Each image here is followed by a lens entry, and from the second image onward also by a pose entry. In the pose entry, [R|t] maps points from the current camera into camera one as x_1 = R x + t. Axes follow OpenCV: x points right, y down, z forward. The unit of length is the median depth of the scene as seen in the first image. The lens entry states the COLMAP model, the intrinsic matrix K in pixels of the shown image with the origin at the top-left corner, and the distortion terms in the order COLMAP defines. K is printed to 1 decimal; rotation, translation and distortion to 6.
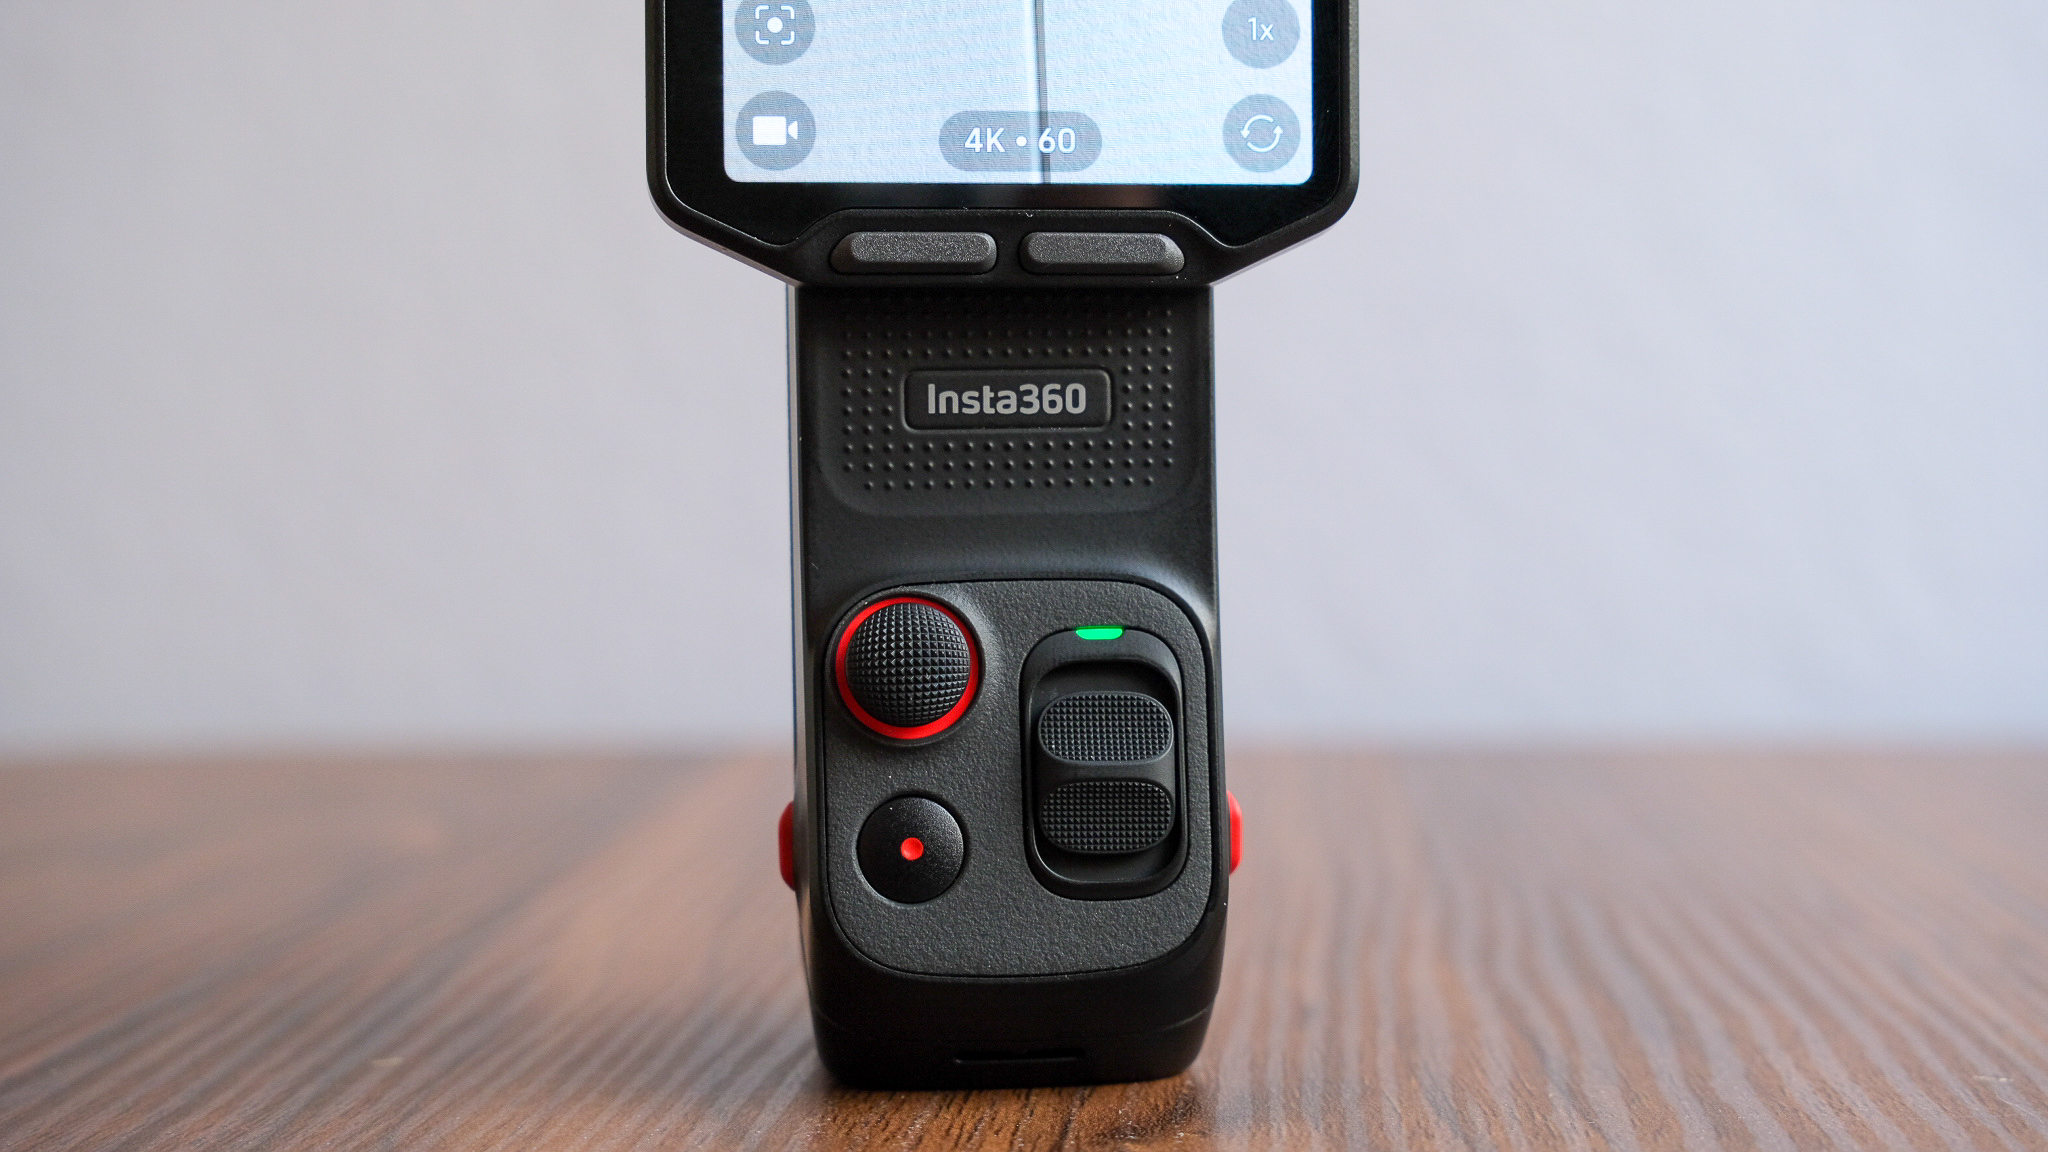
lens RADIAL K [[2749.2, 0, 1029.5], [0, 2749.2, 582.6], [0, 0, 1]] dist [0.019243, 0.000000]
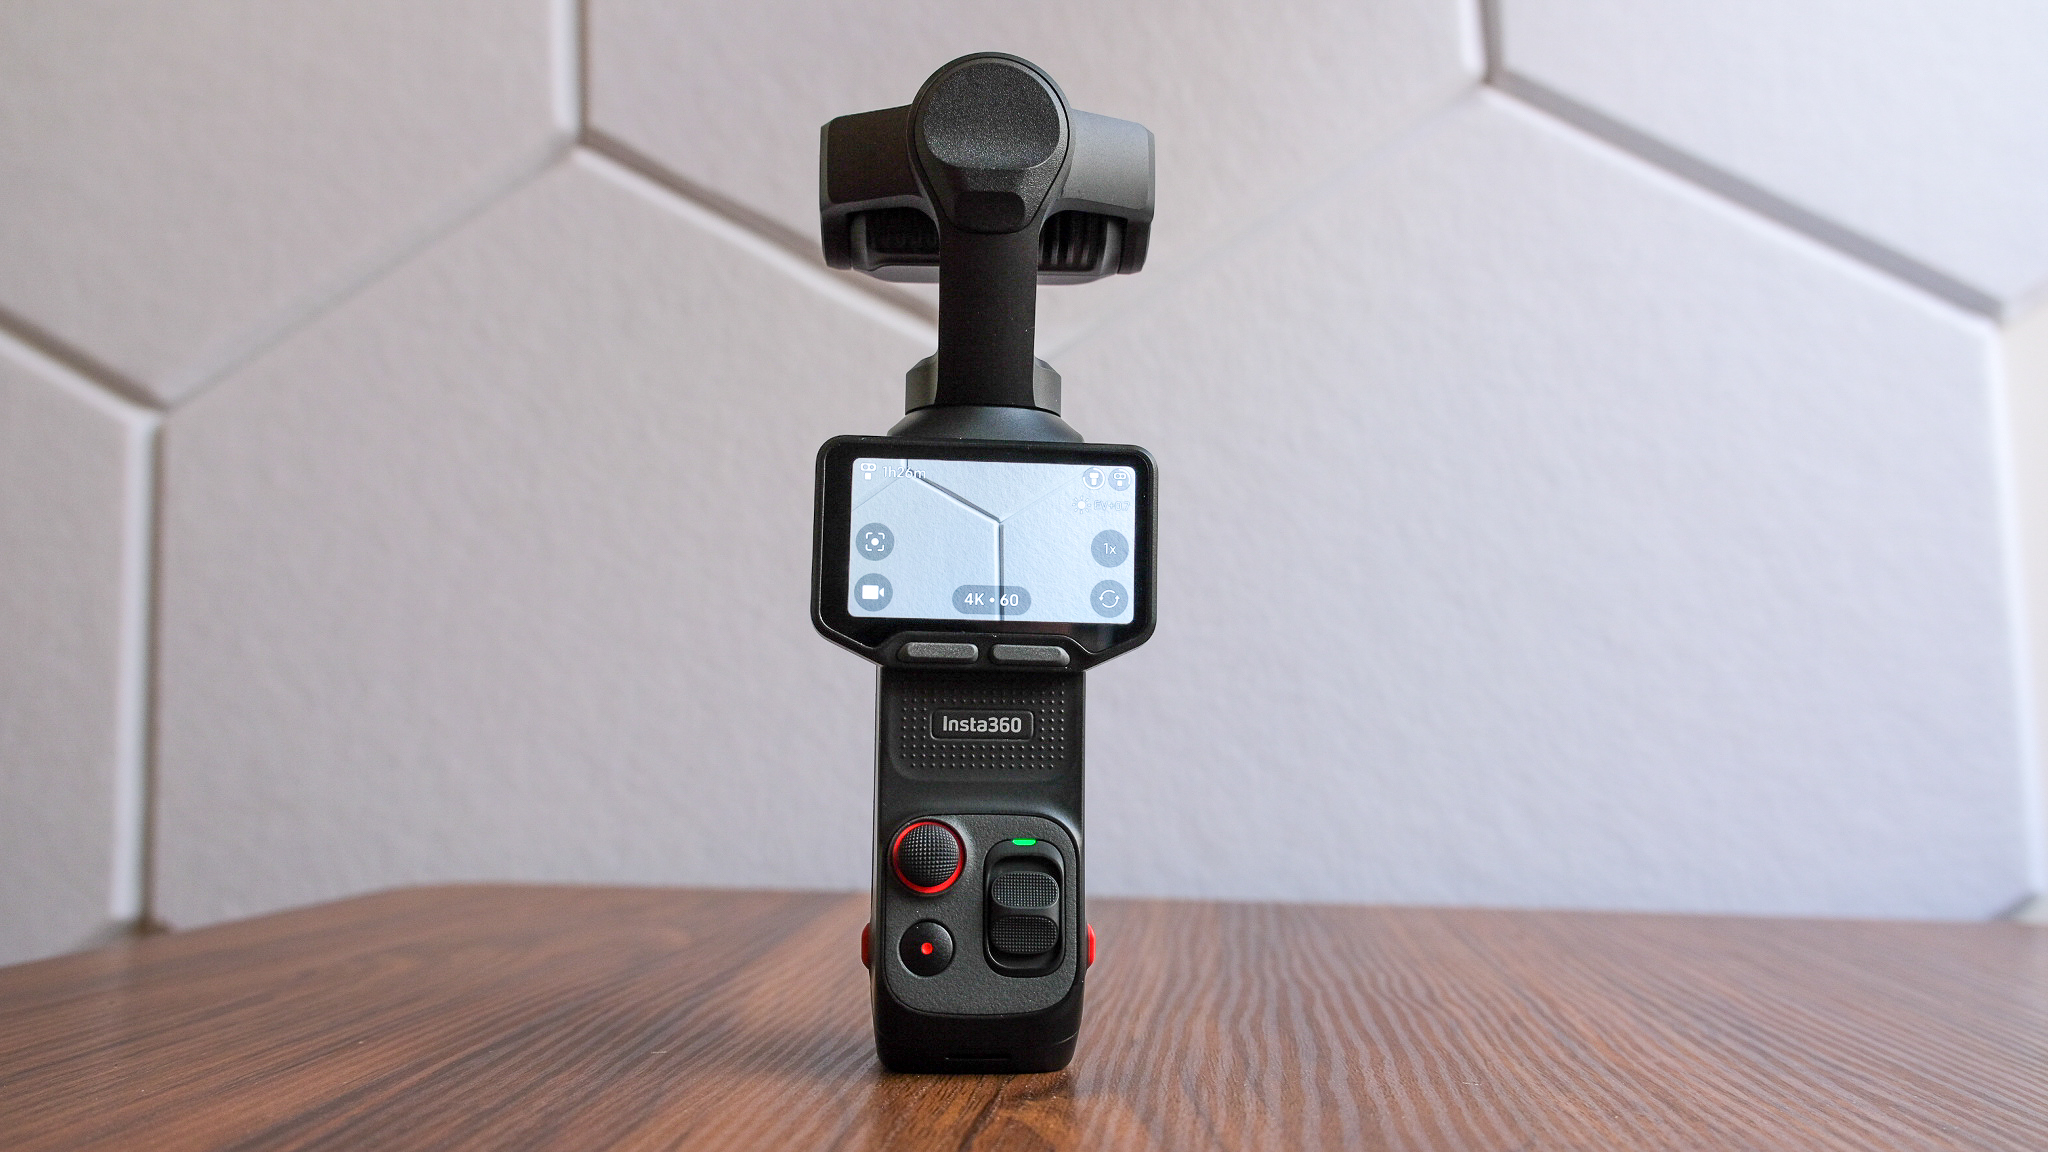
lens RADIAL K [[1695.7, 0, 1027.9], [0, 1695.7, 570.2], [0, 0, 1]] dist [-0.000950, 0.018227]
pose [[0.999522, 0.025980, -0.016745, 0.043693], [-0.027947, 0.991041, -0.130600, -0.016889], [0.013202, 0.131005, 0.991294, -0.257498]]
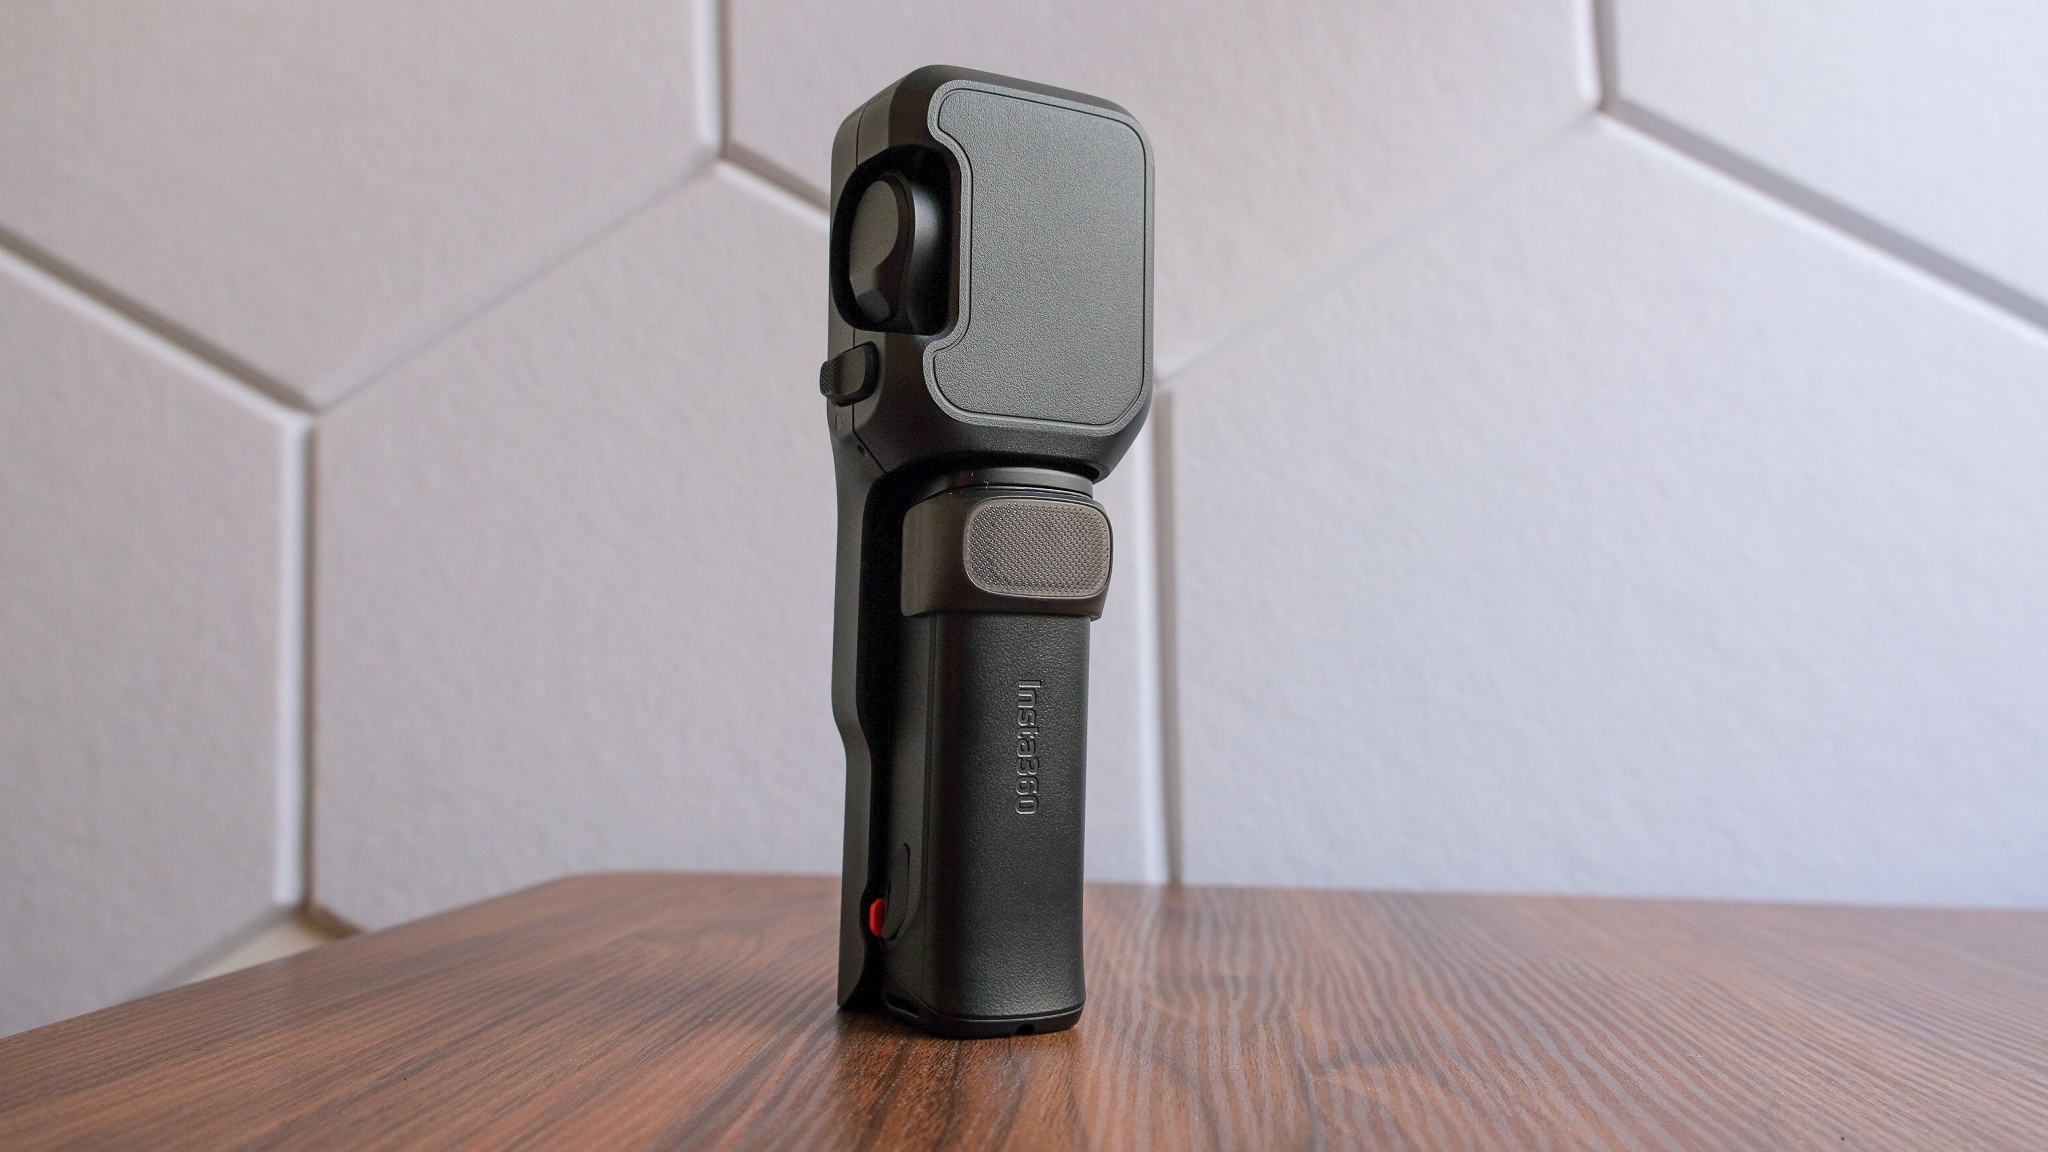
lens RADIAL K [[1771.7, 0, 1023.6], [0, 1771.7, 568.6], [0, 0, 1]] dist [0.010519, -0.018365]
pose [[0.999526, 0.030709, -0.001952, -0.220783], [-0.030735, 0.993252, -0.111828, -0.040739], [-0.001495, 0.111835, 0.993726, -0.517556]]
